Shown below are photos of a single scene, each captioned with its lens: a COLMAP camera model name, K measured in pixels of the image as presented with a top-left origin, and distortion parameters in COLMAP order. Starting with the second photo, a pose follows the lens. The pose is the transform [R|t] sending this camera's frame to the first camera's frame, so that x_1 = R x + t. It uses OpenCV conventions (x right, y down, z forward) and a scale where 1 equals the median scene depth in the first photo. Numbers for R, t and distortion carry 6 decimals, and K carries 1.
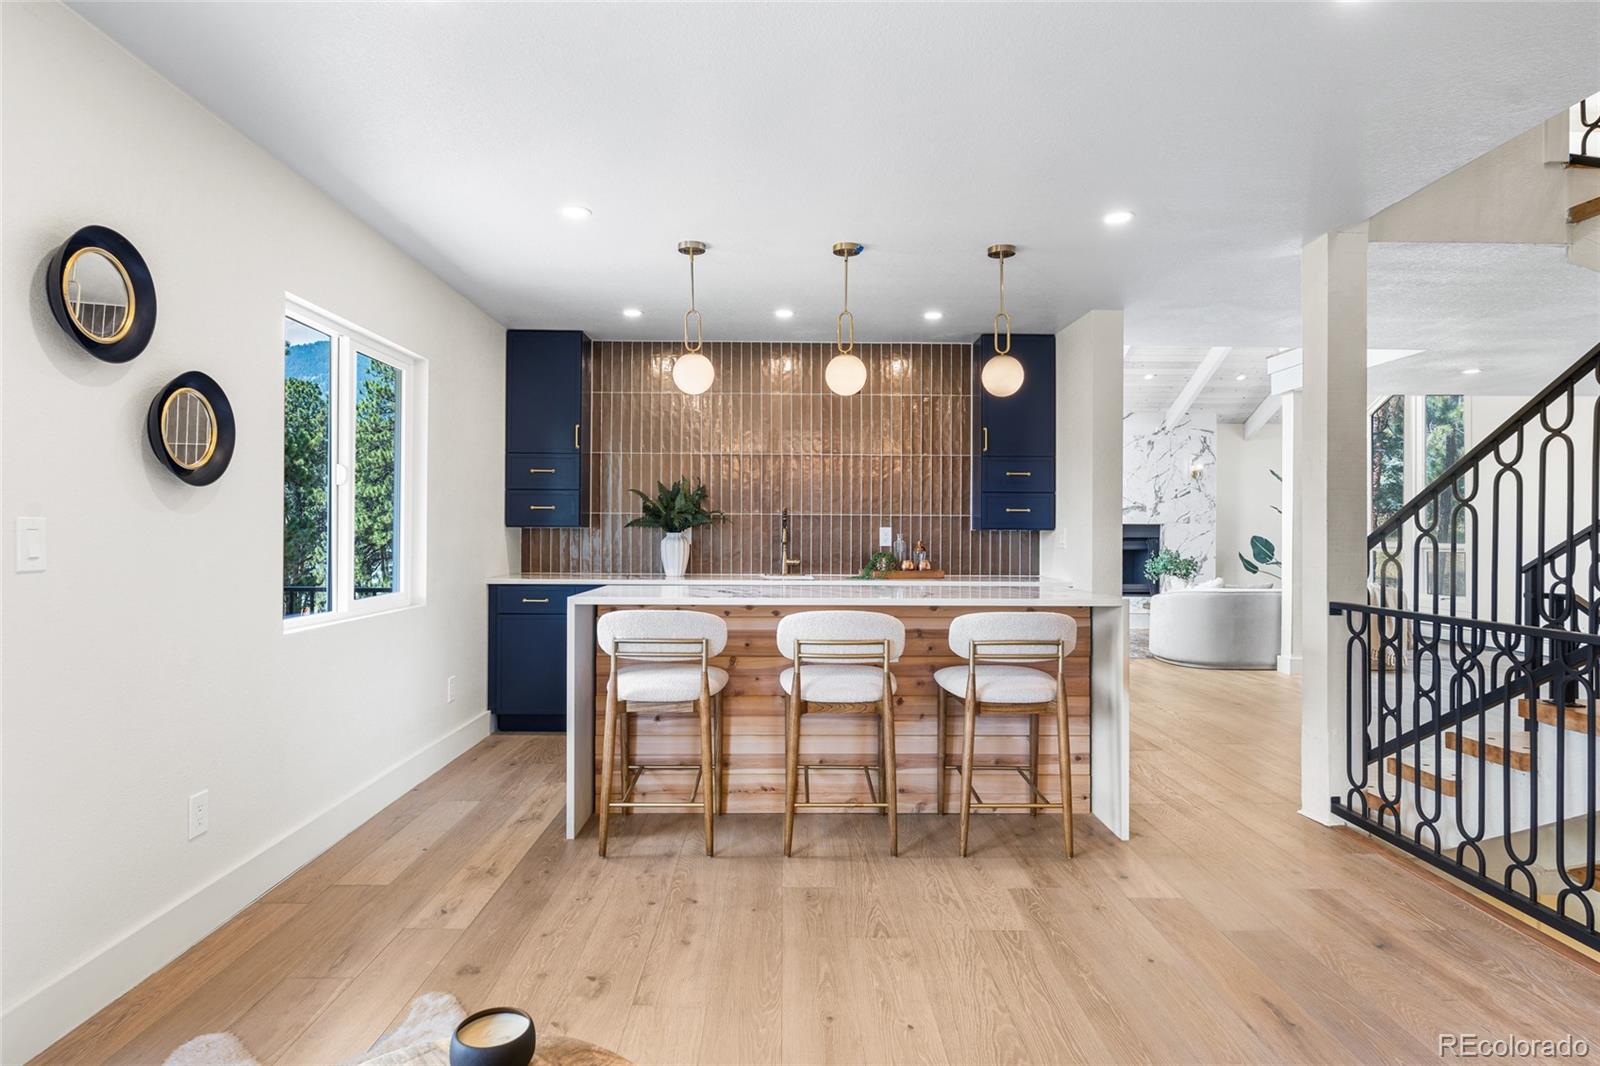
lens RADIAL K [[864.7, 0, 800.0], [0, 864.7, 533.0], [0, 0, 1]] dist [0.000061, 0.000207]
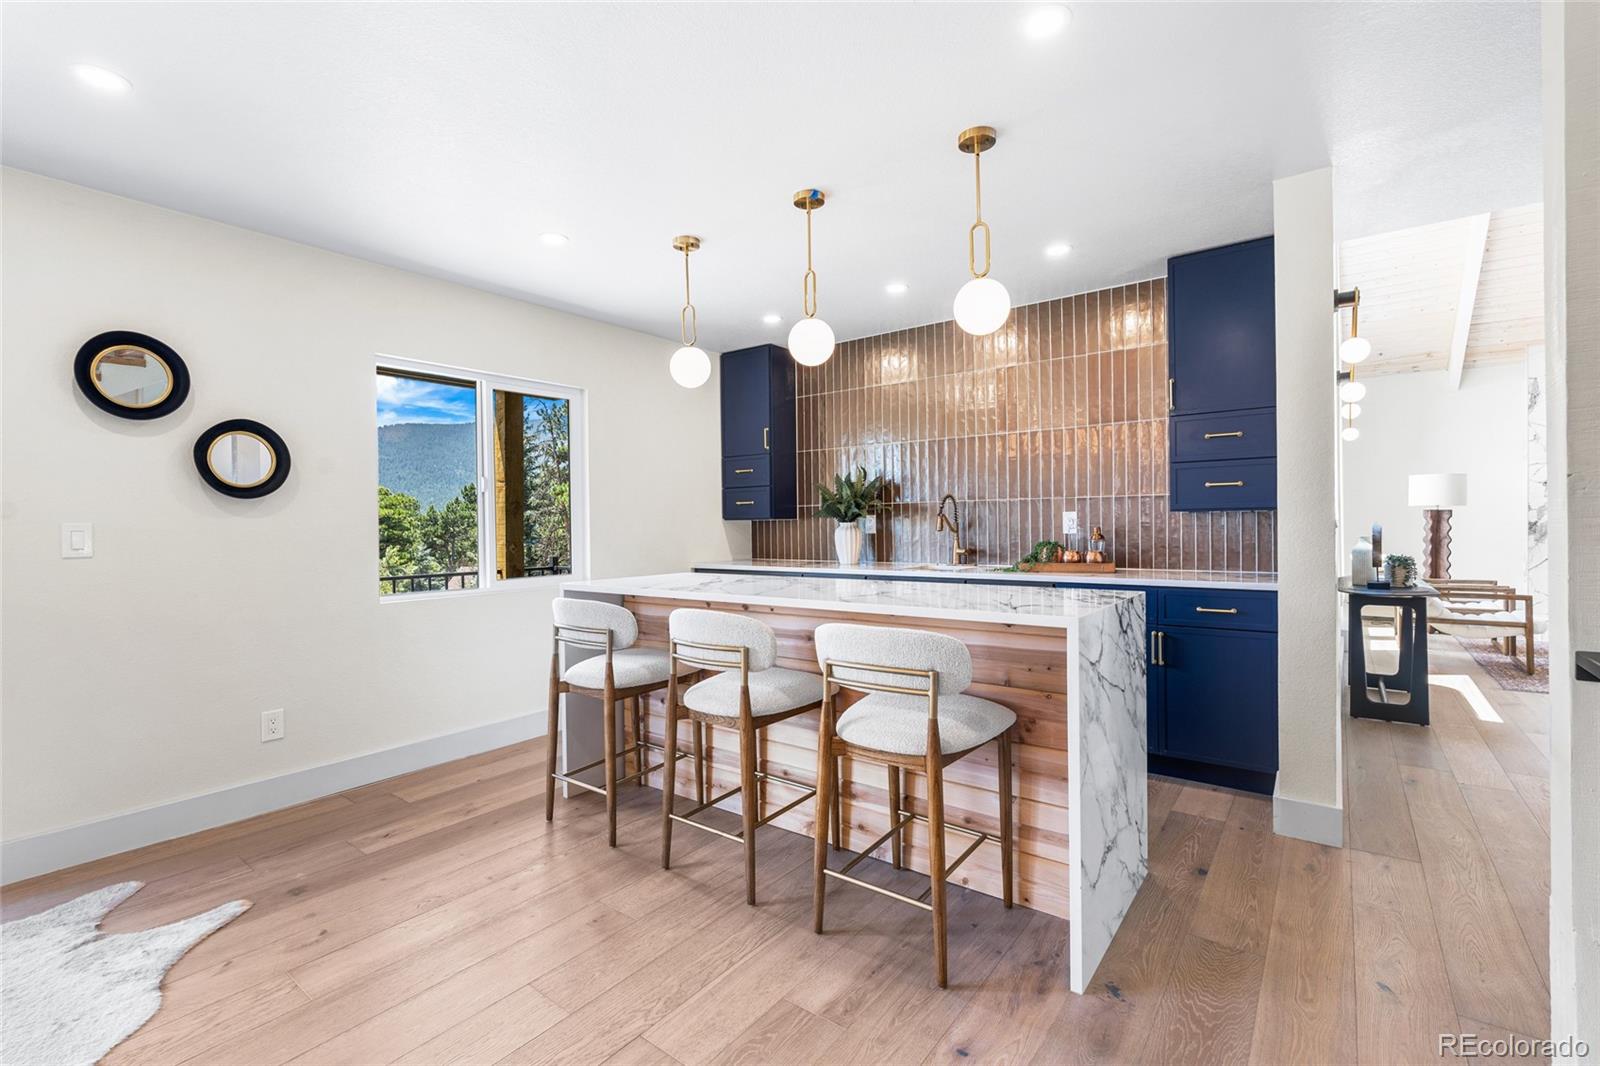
lens RADIAL K [[710.1, 0, 800.0], [0, 710.1, 533.0], [0, 0, 1]] dist [-0.003895, -0.000294]
pose [[0.783280, -0.008093, -0.621616, 0.347484], [0.017227, 0.999814, 0.008690, 0.004167], [0.621430, -0.017515, 0.783274, 0.297147]]
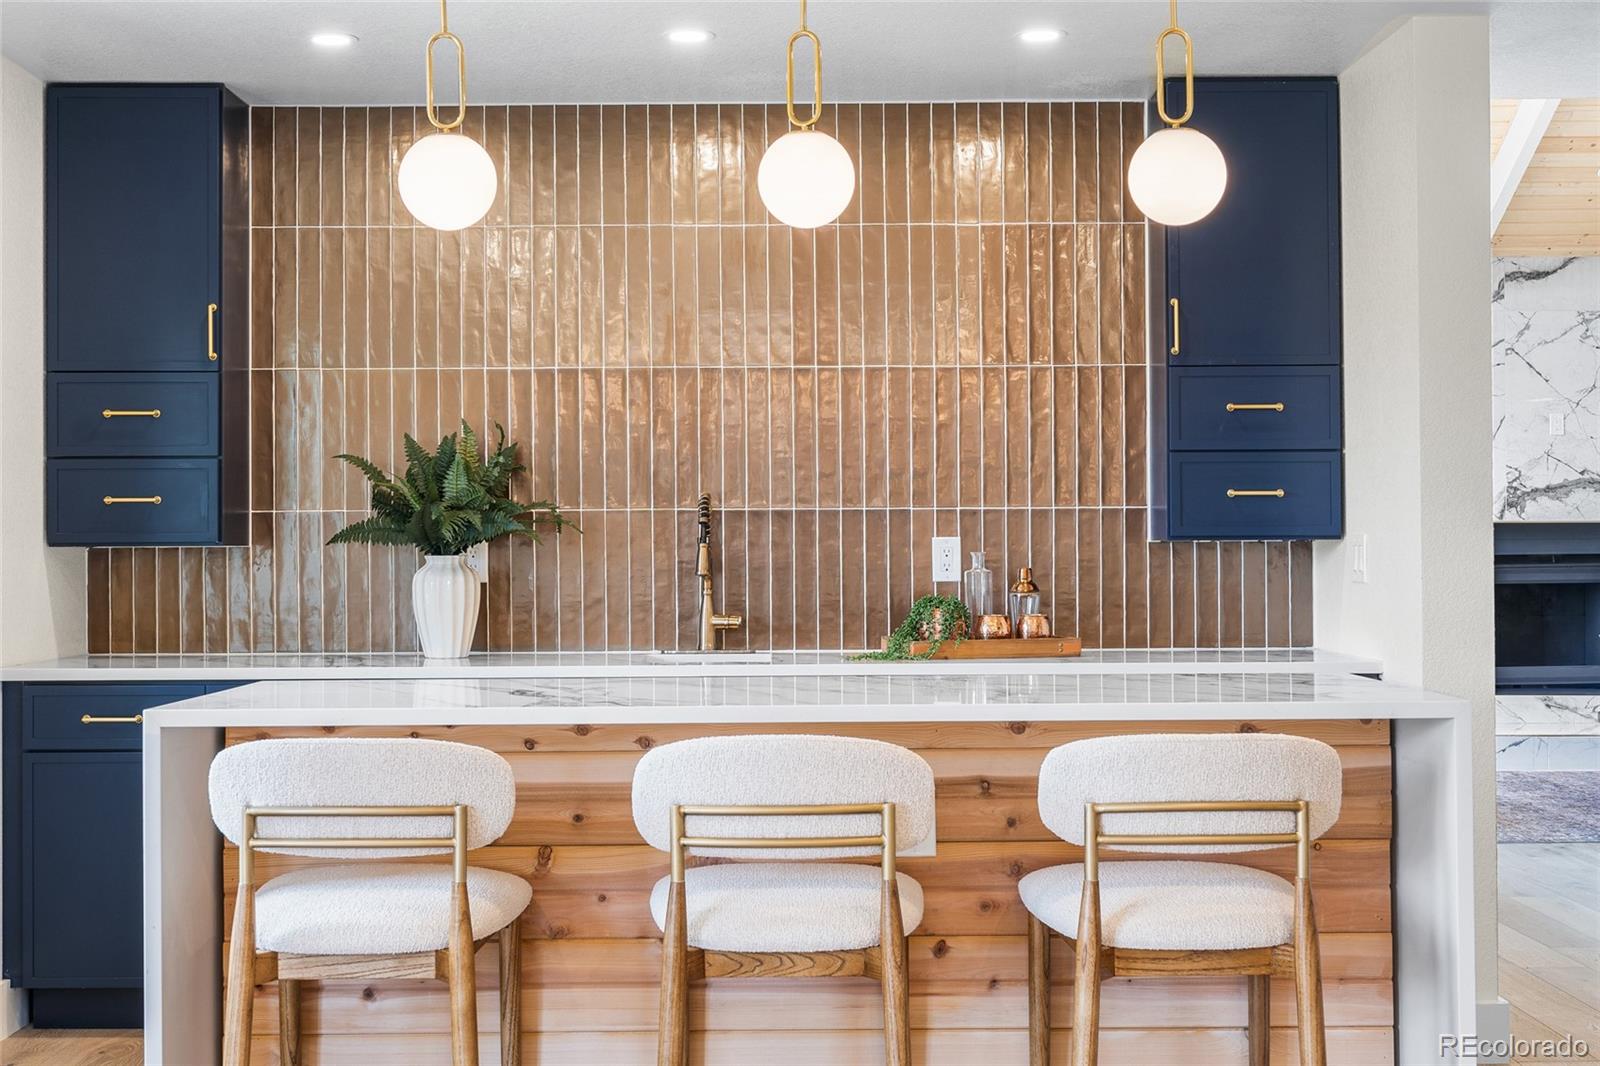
lens RADIAL K [[2043.6, 0, 800.0], [0, 2043.6, 533.0], [0, 0, 1]] dist [0.005530, 0.023084]
pose [[0.999851, -0.011384, -0.012938, 0.042884], [0.011257, 0.999888, -0.009858, 0.000579], [0.013049, 0.009711, 0.999868, -0.000521]]
